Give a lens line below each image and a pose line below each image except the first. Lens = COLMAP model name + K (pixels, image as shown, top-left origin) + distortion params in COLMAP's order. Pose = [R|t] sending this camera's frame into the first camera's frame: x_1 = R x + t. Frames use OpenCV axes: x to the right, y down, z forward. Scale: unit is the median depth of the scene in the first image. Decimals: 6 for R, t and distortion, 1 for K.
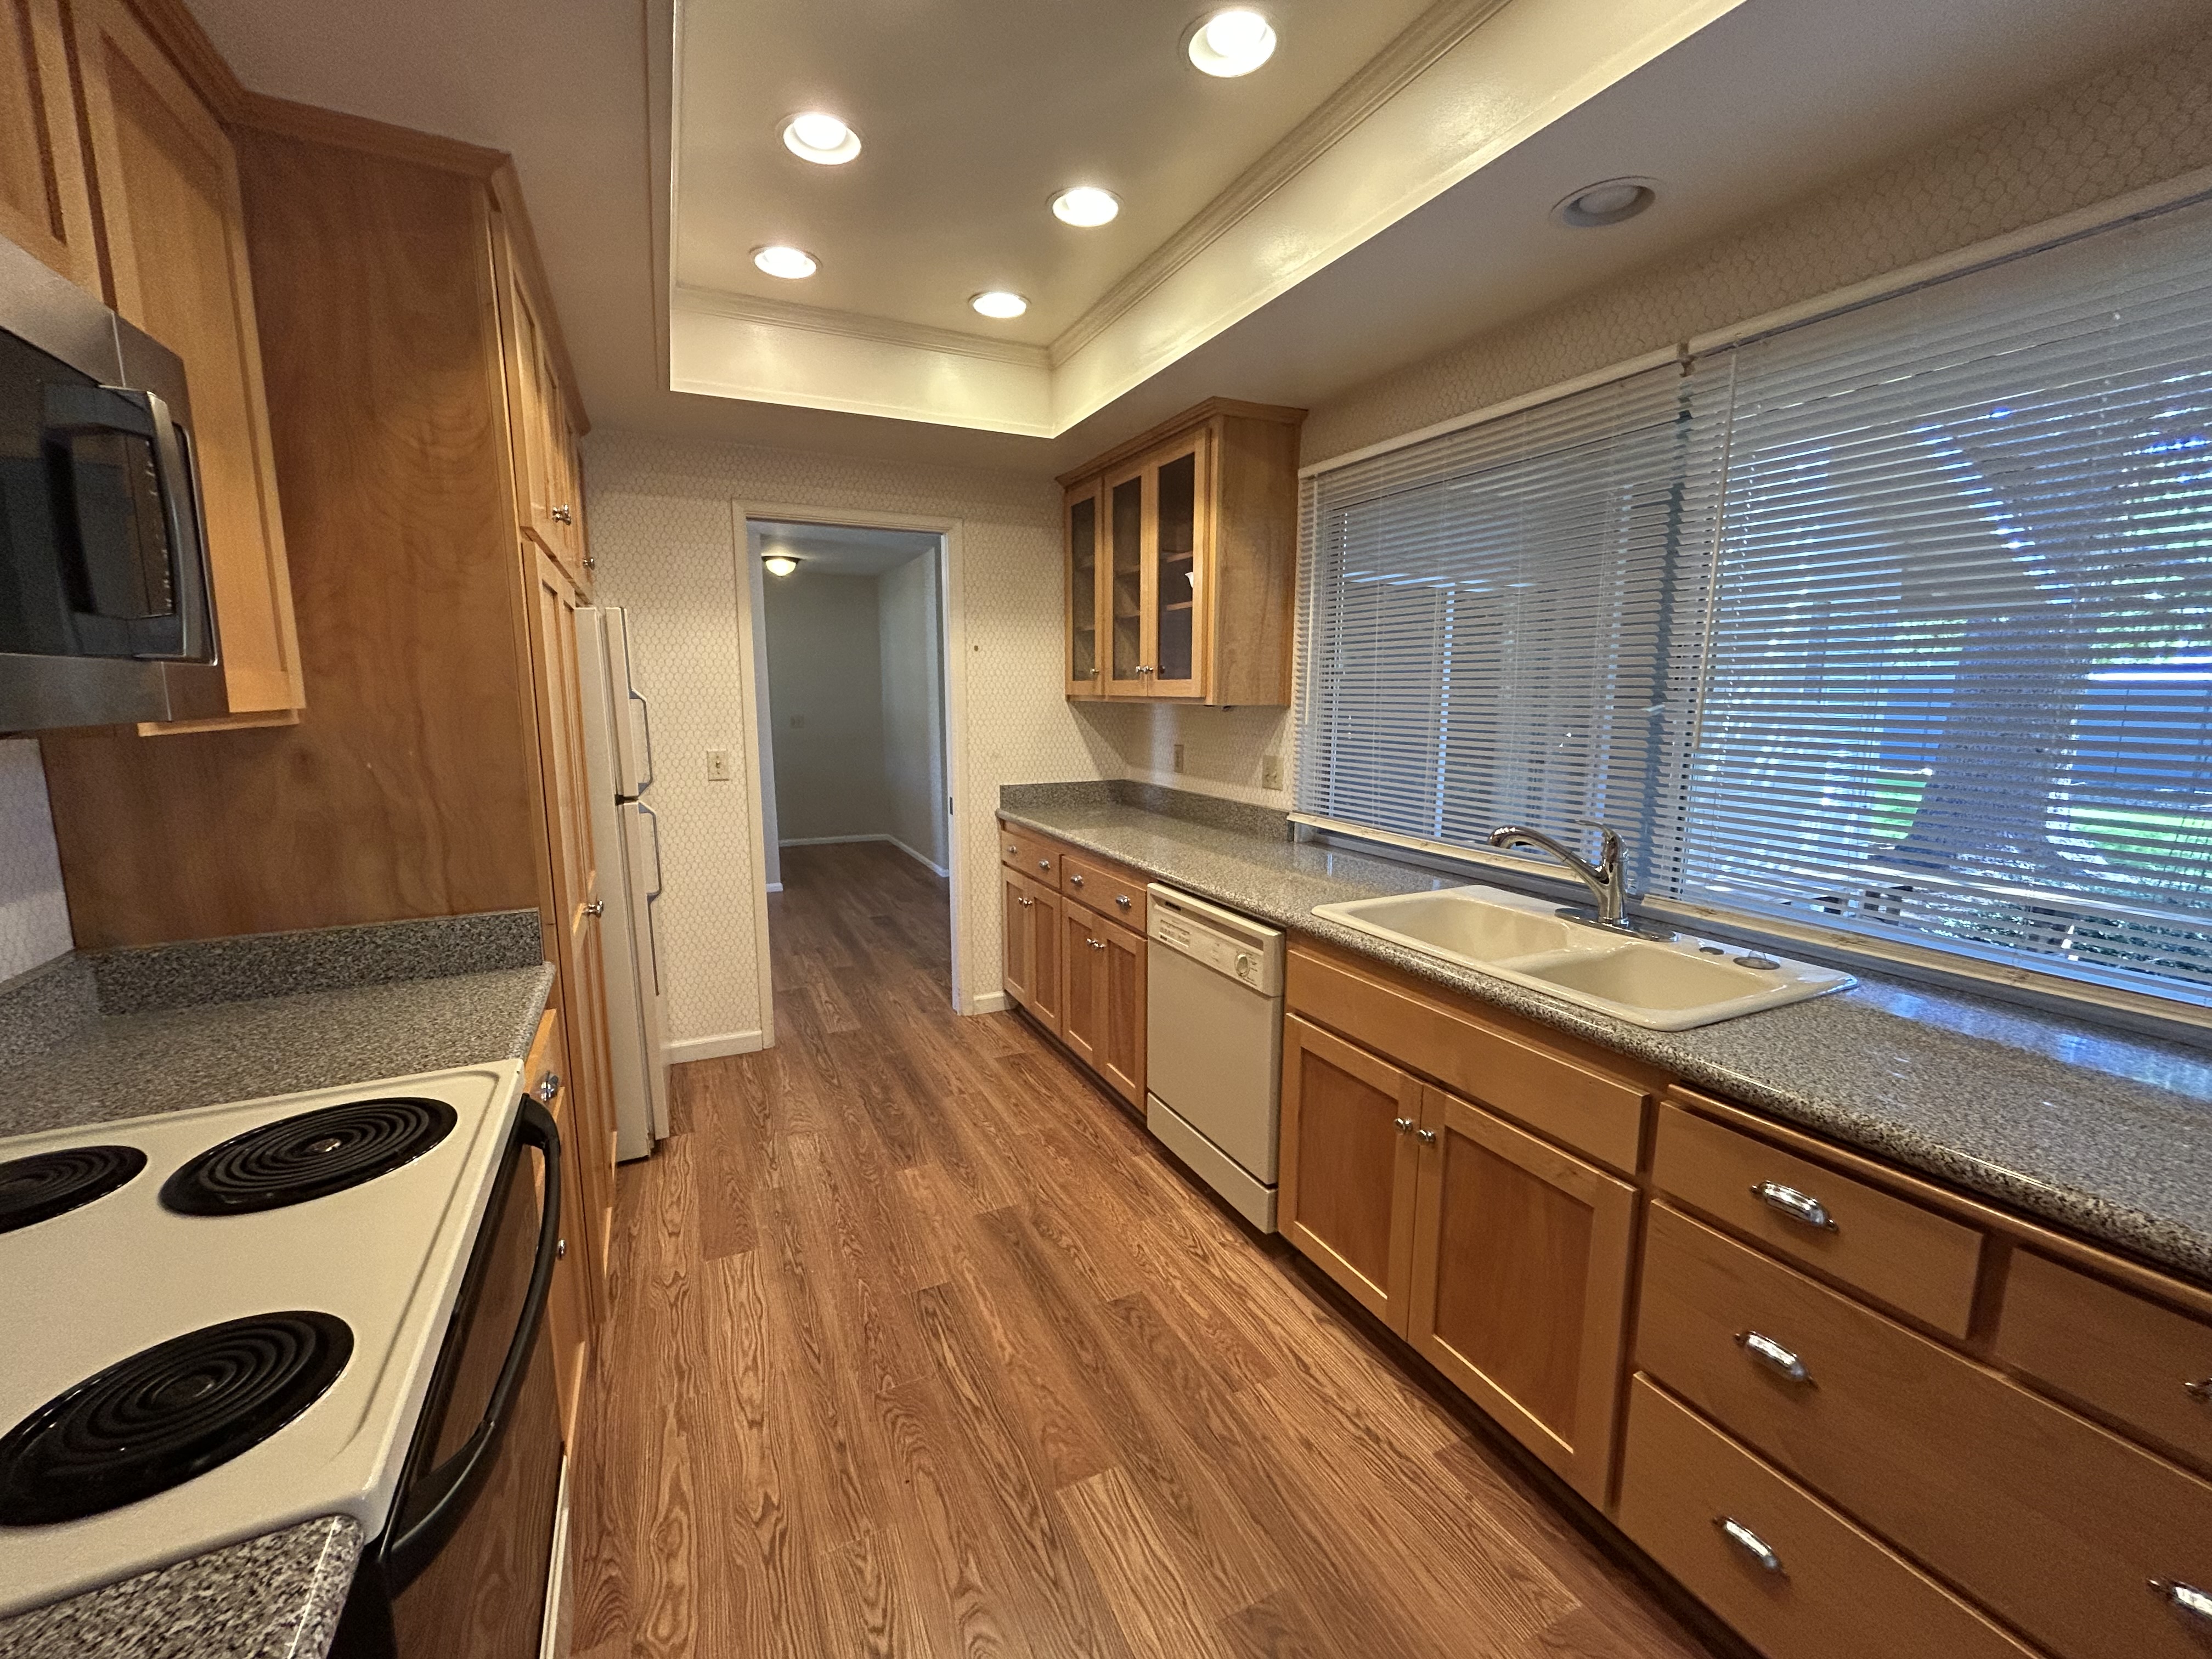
lens RADIAL K [[914.2, 0, 1099.6], [0, 914.2, 825.4], [0, 0, 1]] dist [-0.001523, 0.003250]
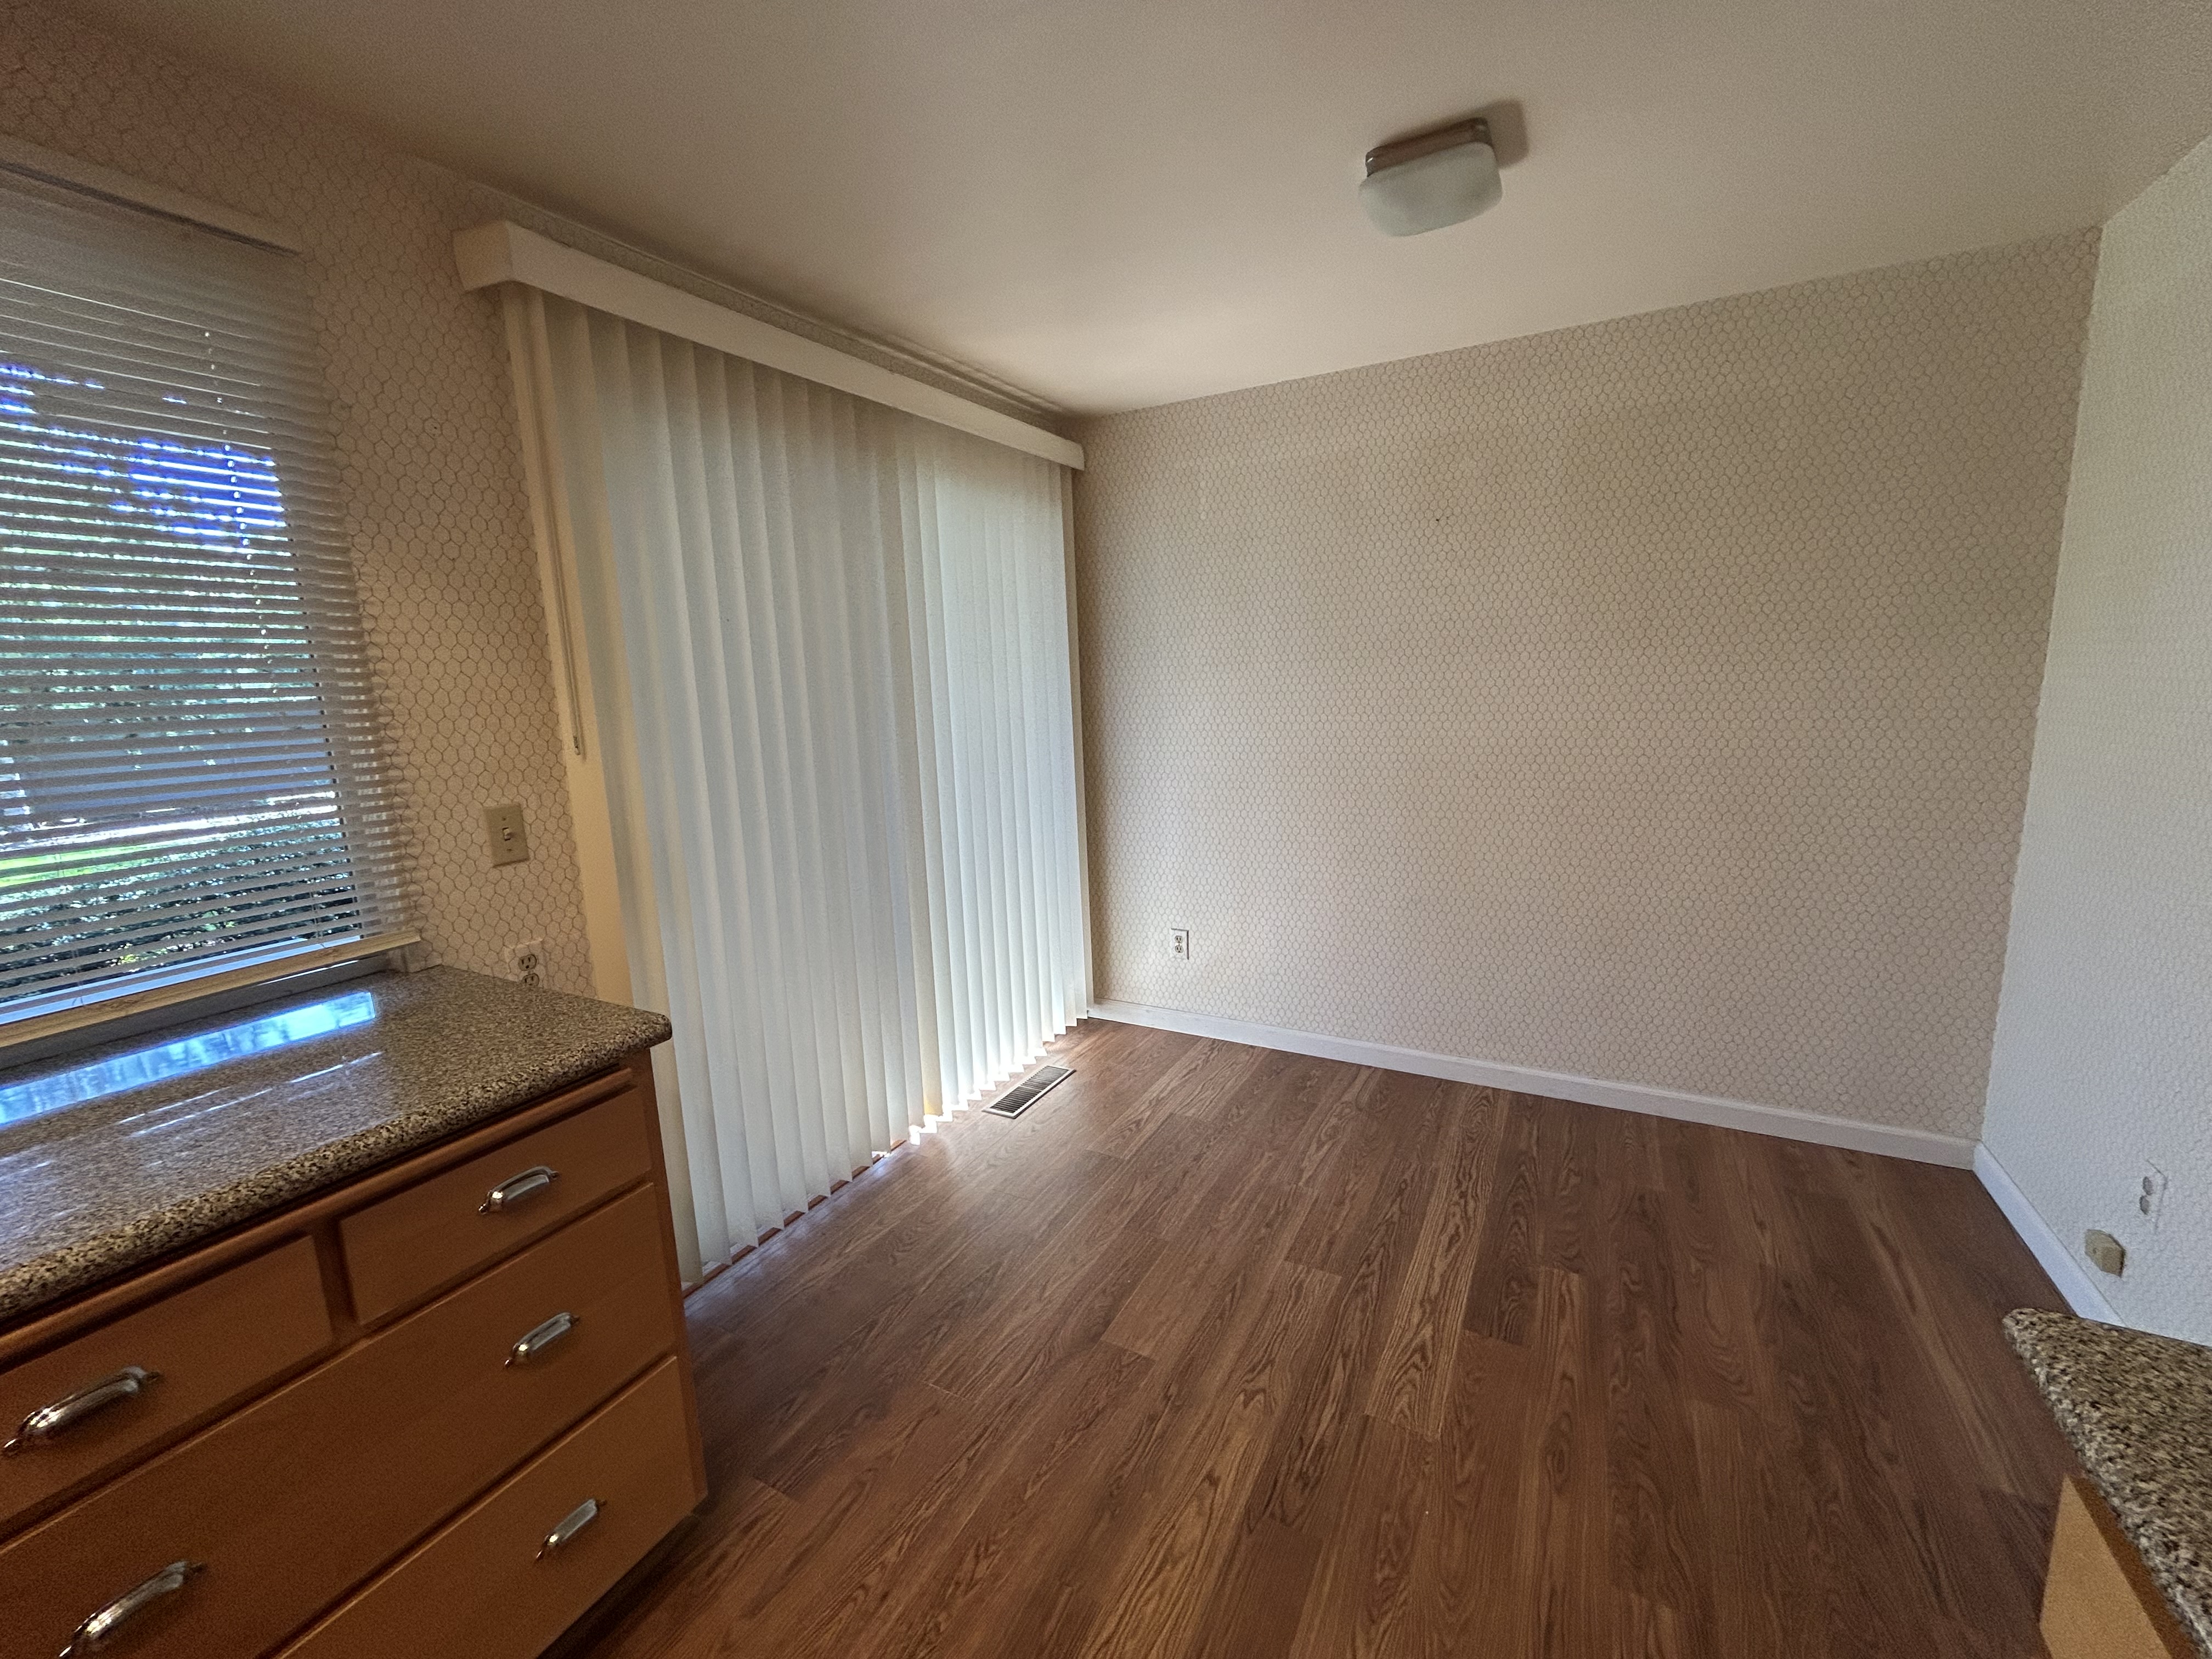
lens RADIAL K [[892.9, 0, 1096.2], [0, 892.9, 820.2], [0, 0, 1]] dist [-0.001256, -0.000250]
pose [[-0.579629, -0.115600, 0.806639, -0.122375], [0.157019, 0.955491, 0.249762, -0.041803], [-0.799609, 0.271427, -0.535679, 0.378499]]
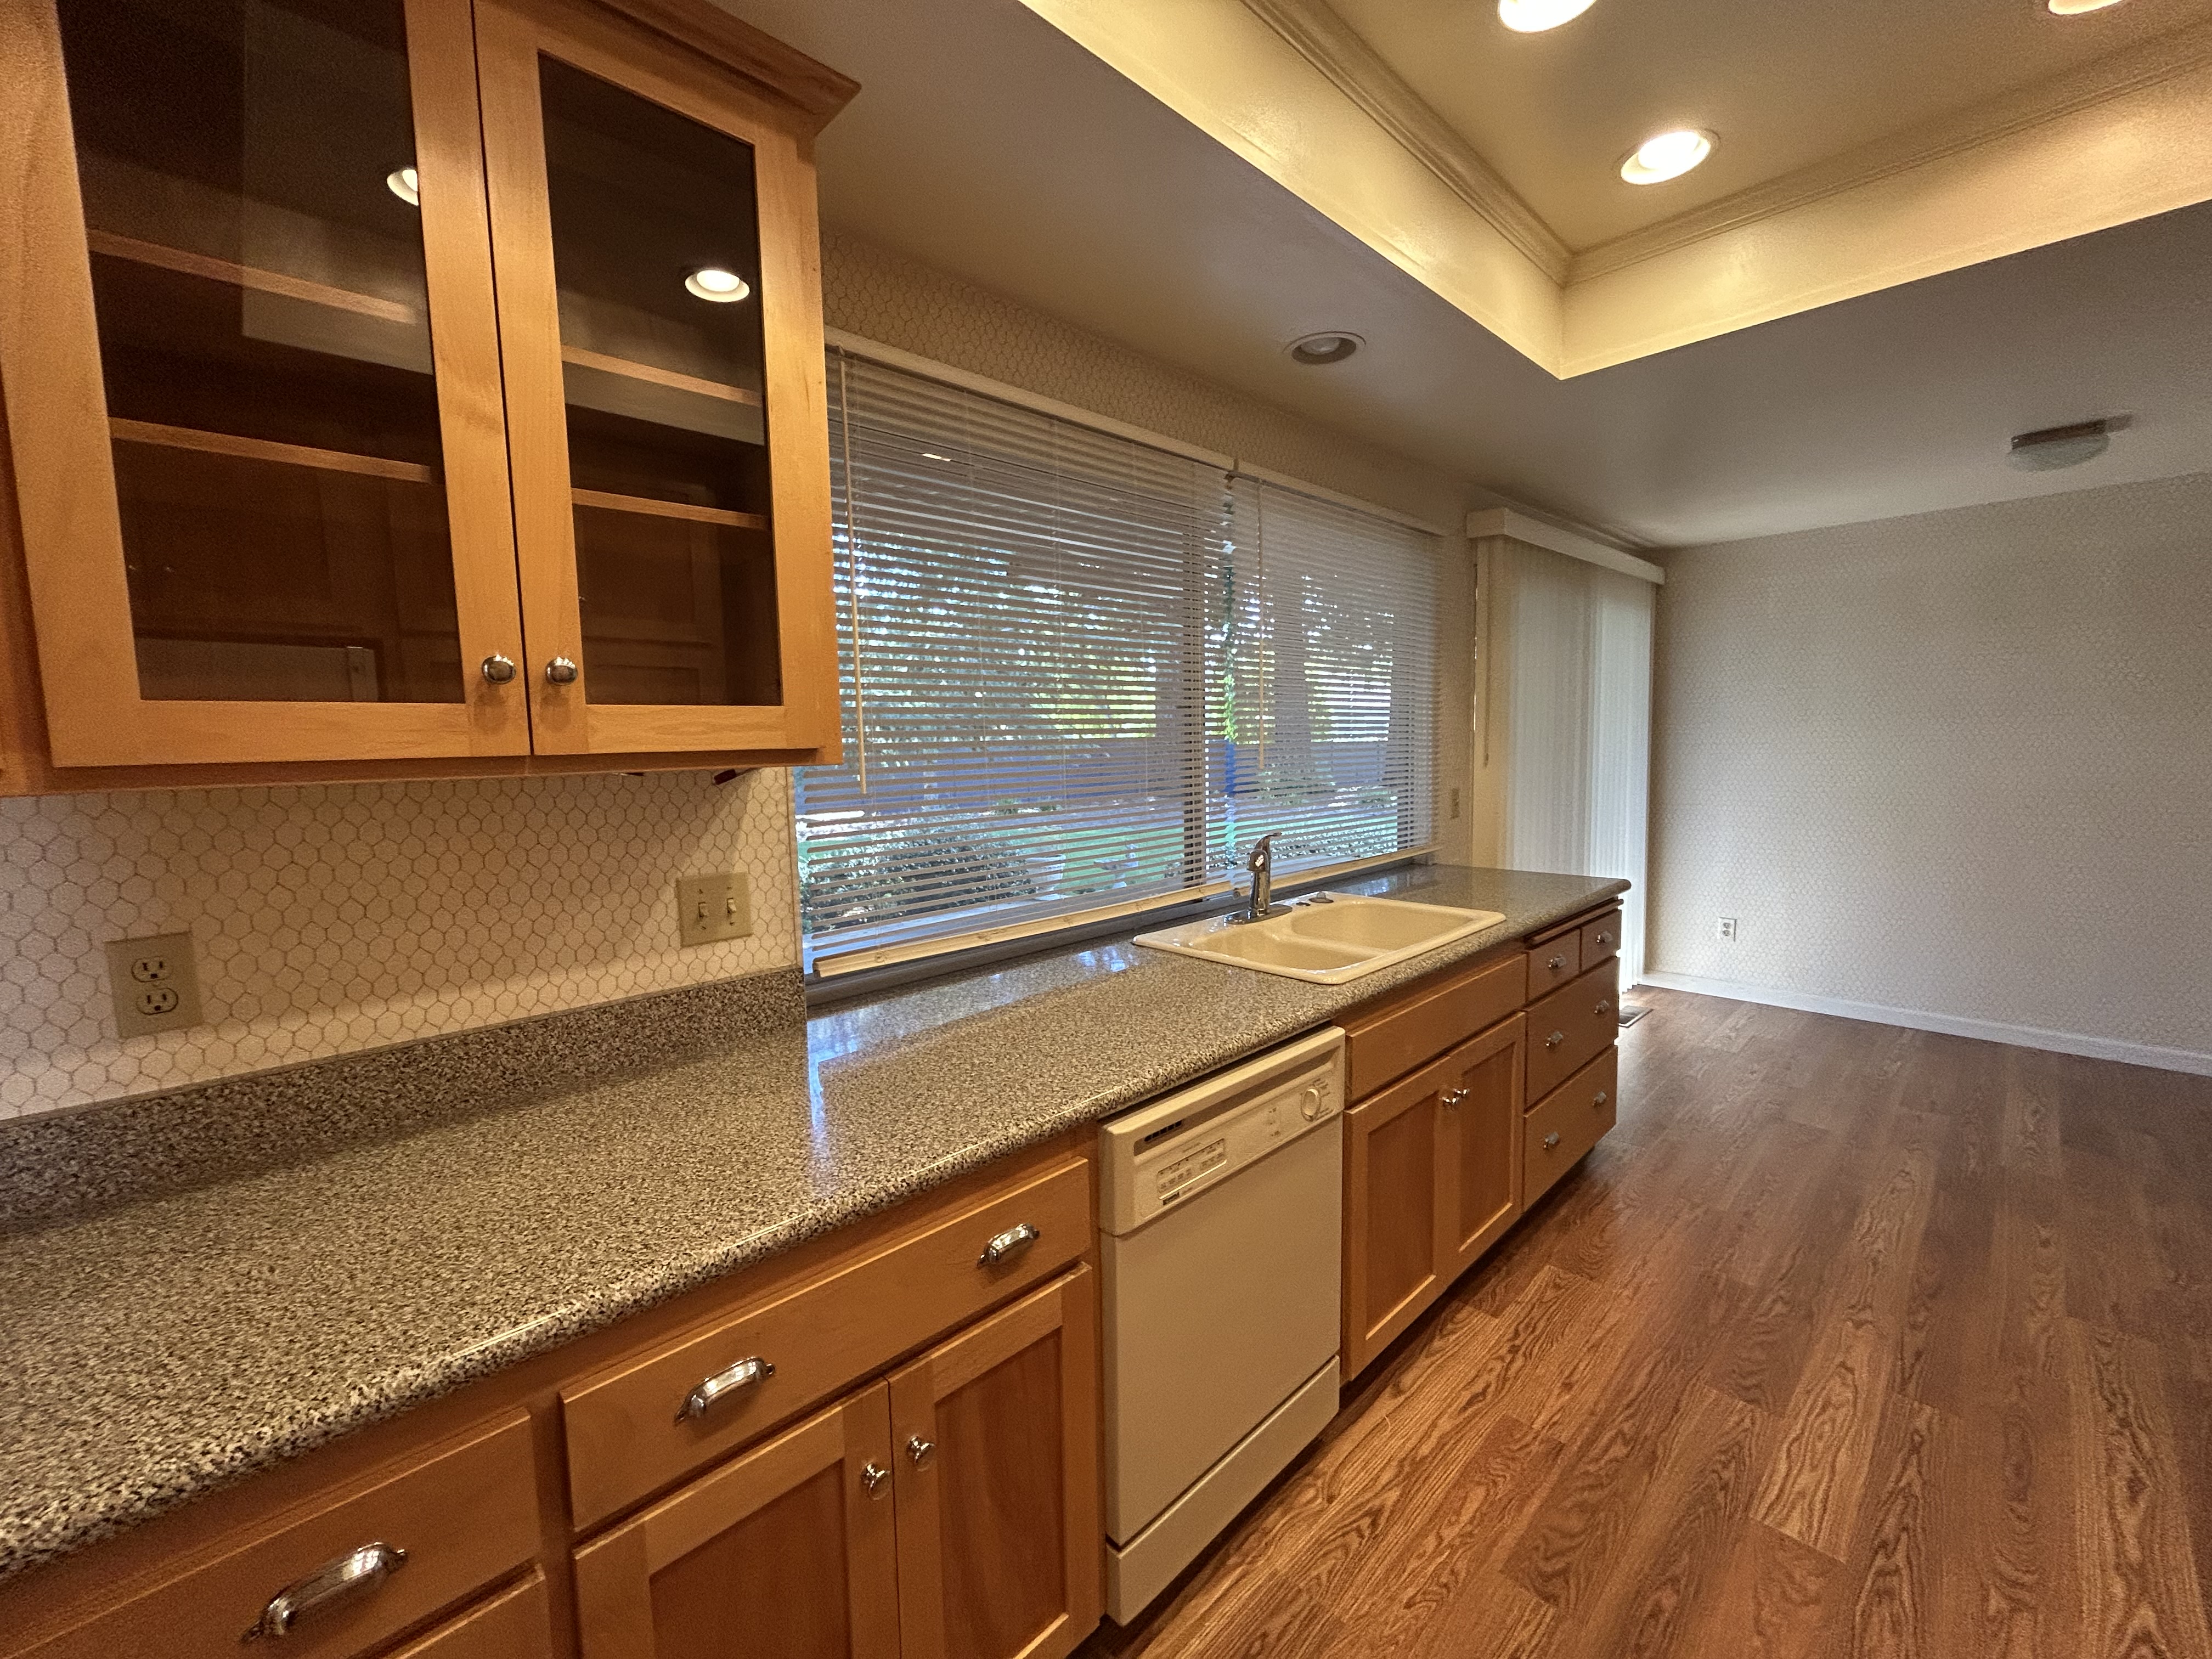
lens RADIAL K [[892.9, 0, 1096.2], [0, 892.9, 820.2], [0, 0, 1]] dist [-0.001256, -0.000250]
pose [[-0.308361, -0.086387, 0.947339, -0.436881], [0.162108, 0.976529, 0.141816, -0.191065], [-0.937355, 0.197302, -0.287120, 1.317017]]
